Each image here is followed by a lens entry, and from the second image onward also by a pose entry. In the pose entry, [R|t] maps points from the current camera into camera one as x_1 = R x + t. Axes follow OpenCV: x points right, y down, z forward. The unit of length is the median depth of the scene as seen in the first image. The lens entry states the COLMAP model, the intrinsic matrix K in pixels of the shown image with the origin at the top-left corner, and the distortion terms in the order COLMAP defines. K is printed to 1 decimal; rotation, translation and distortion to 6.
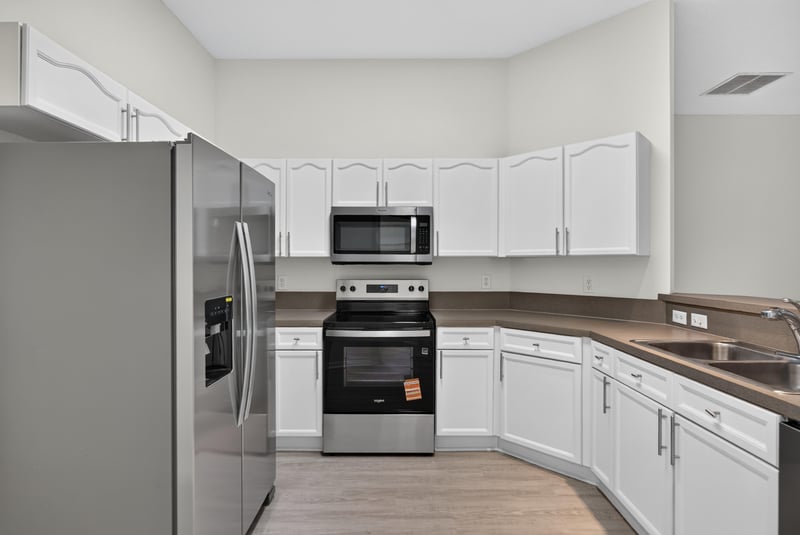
lens RADIAL K [[397.5, 0, 400.0], [0, 397.5, 267.5], [0, 0, 1]] dist [-0.030901, 0.000841]
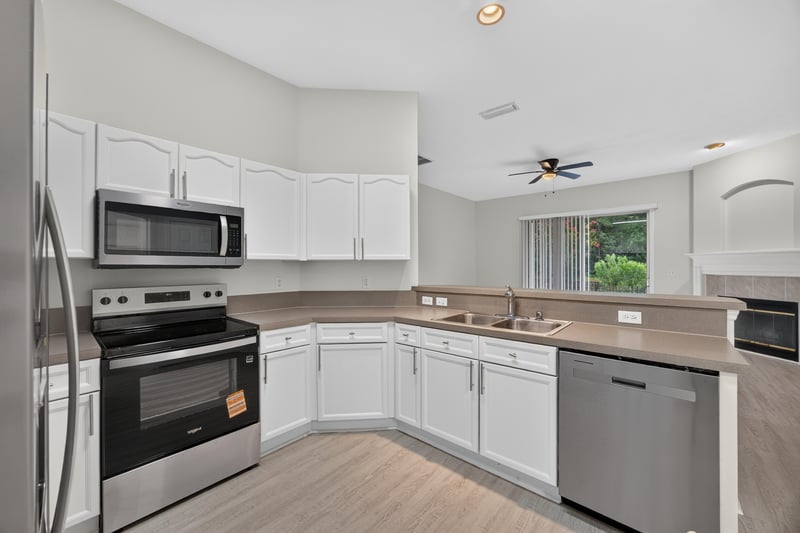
lens RADIAL K [[308.5, 0, 403.2], [0, 308.5, 267.1], [0, 0, 1]] dist [-0.029631, 0.008027]
pose [[0.648522, -0.004414, 0.761183, -0.253817], [0.009307, 0.999954, -0.002130, -0.004667], [-0.761139, 0.008465, 0.648533, 0.243465]]
